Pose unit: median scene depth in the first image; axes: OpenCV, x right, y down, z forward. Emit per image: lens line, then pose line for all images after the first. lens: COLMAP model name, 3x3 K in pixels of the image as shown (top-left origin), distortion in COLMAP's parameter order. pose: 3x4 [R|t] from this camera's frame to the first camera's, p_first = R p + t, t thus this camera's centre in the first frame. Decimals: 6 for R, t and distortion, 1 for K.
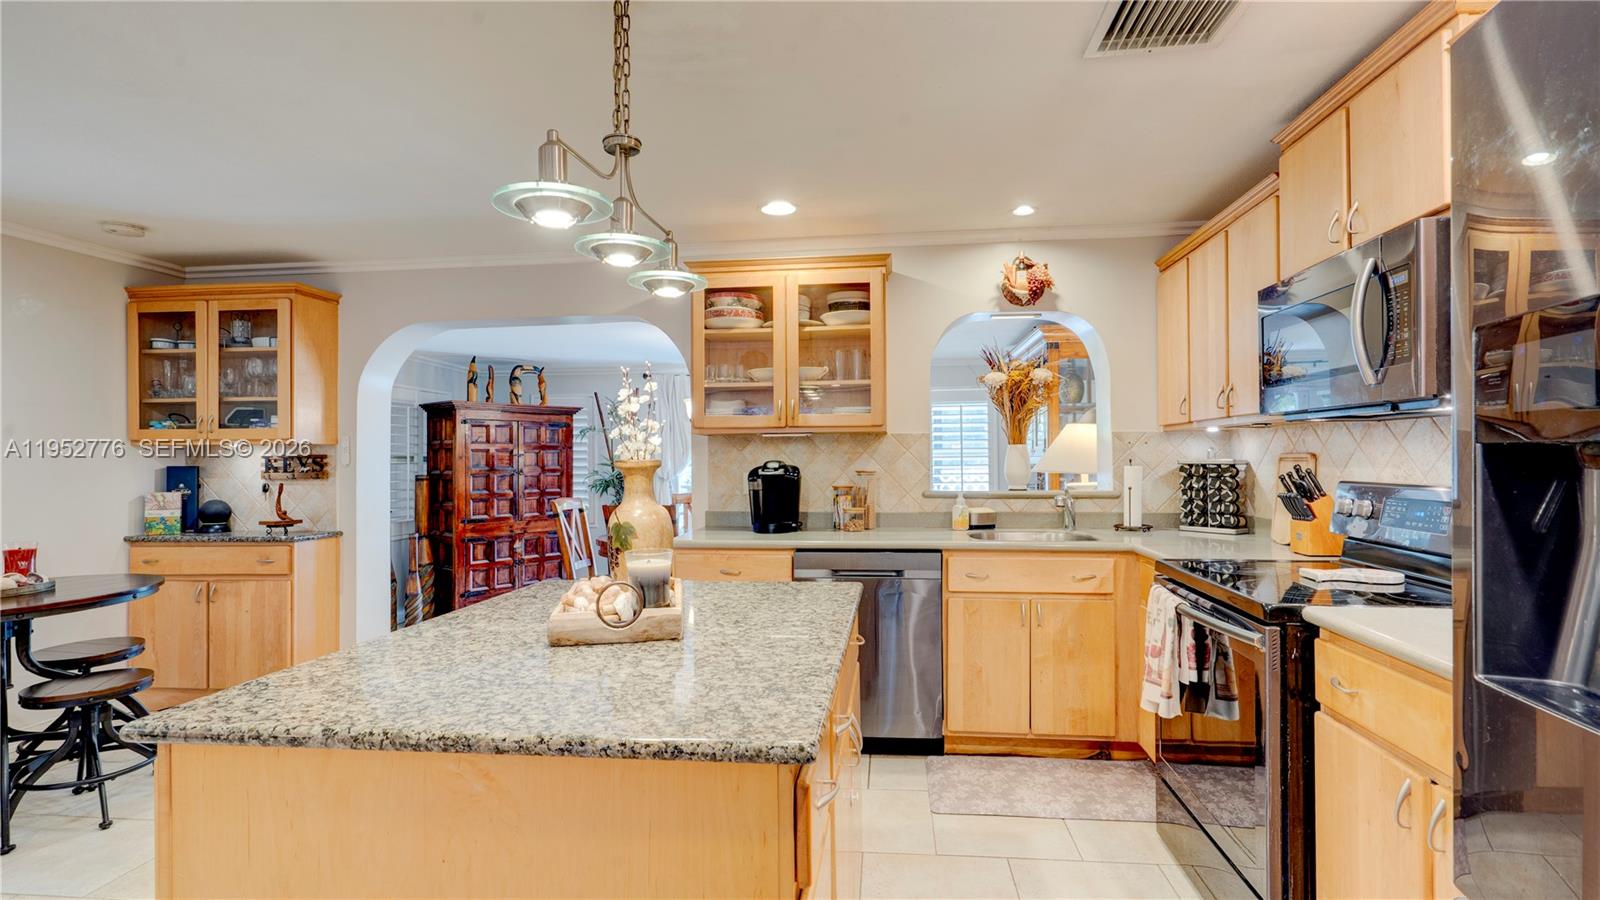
lens RADIAL K [[749.7, 0, 801.6], [0, 749.7, 451.5], [0, 0, 1]] dist [-0.000319, 0.000782]
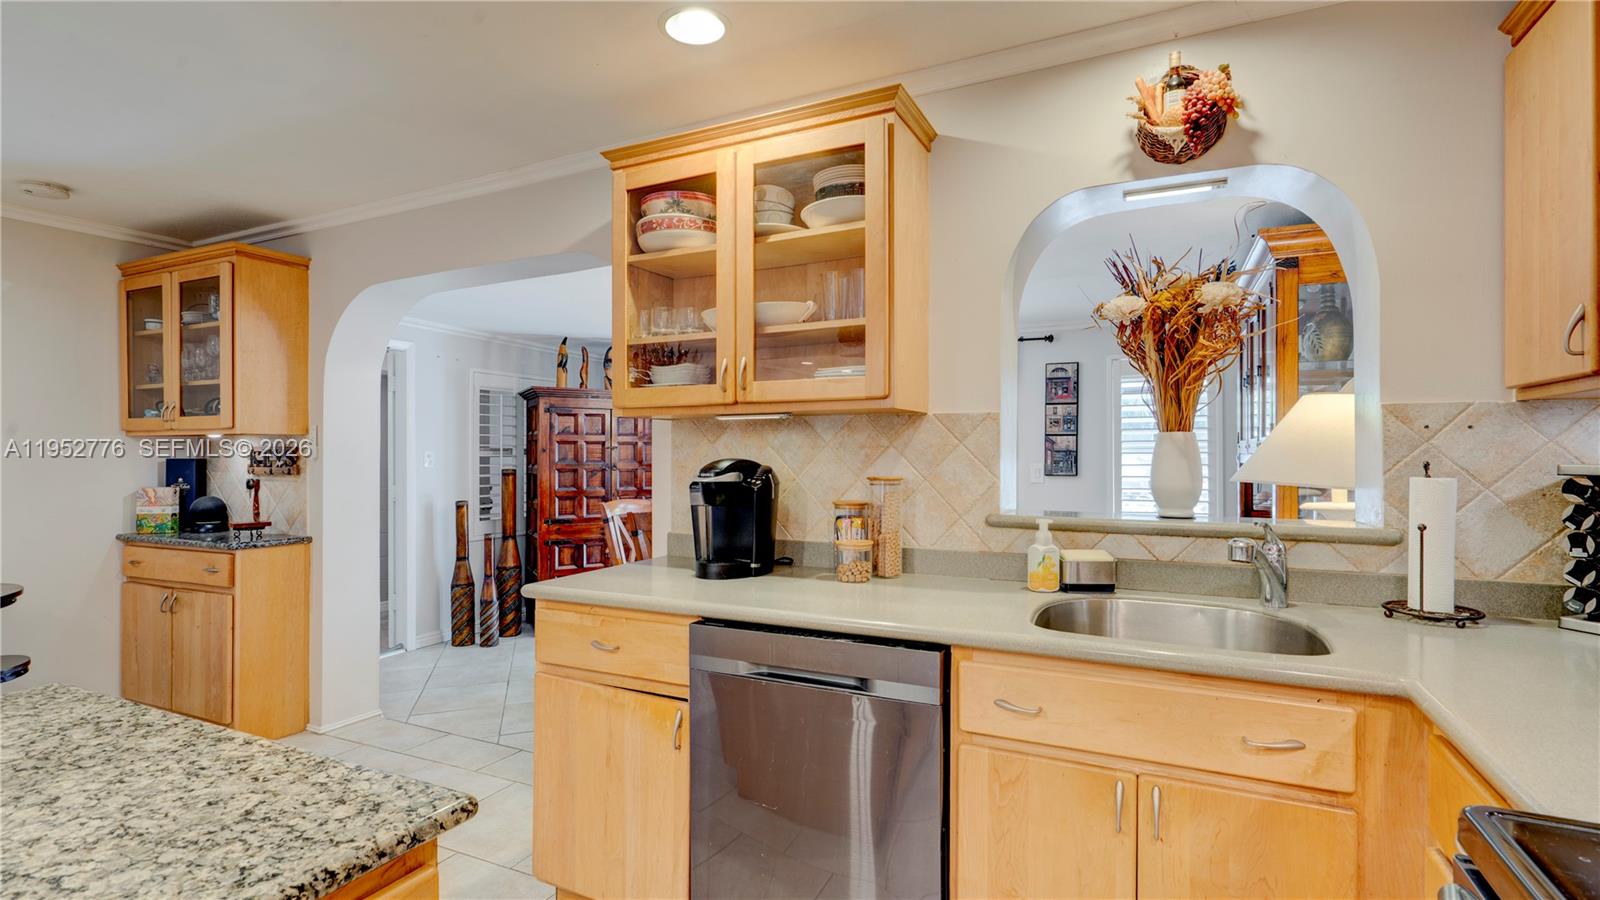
lens RADIAL K [[749.7, 0, 805.6], [0, 749.7, 449.5], [0, 0, 1]] dist [-0.000319, 0.000782]
pose [[0.948569, 0.004420, -0.316541, 0.210475], [-0.002272, 0.999972, 0.007155, 0.000025], [0.316564, -0.006068, 0.948552, 0.419130]]
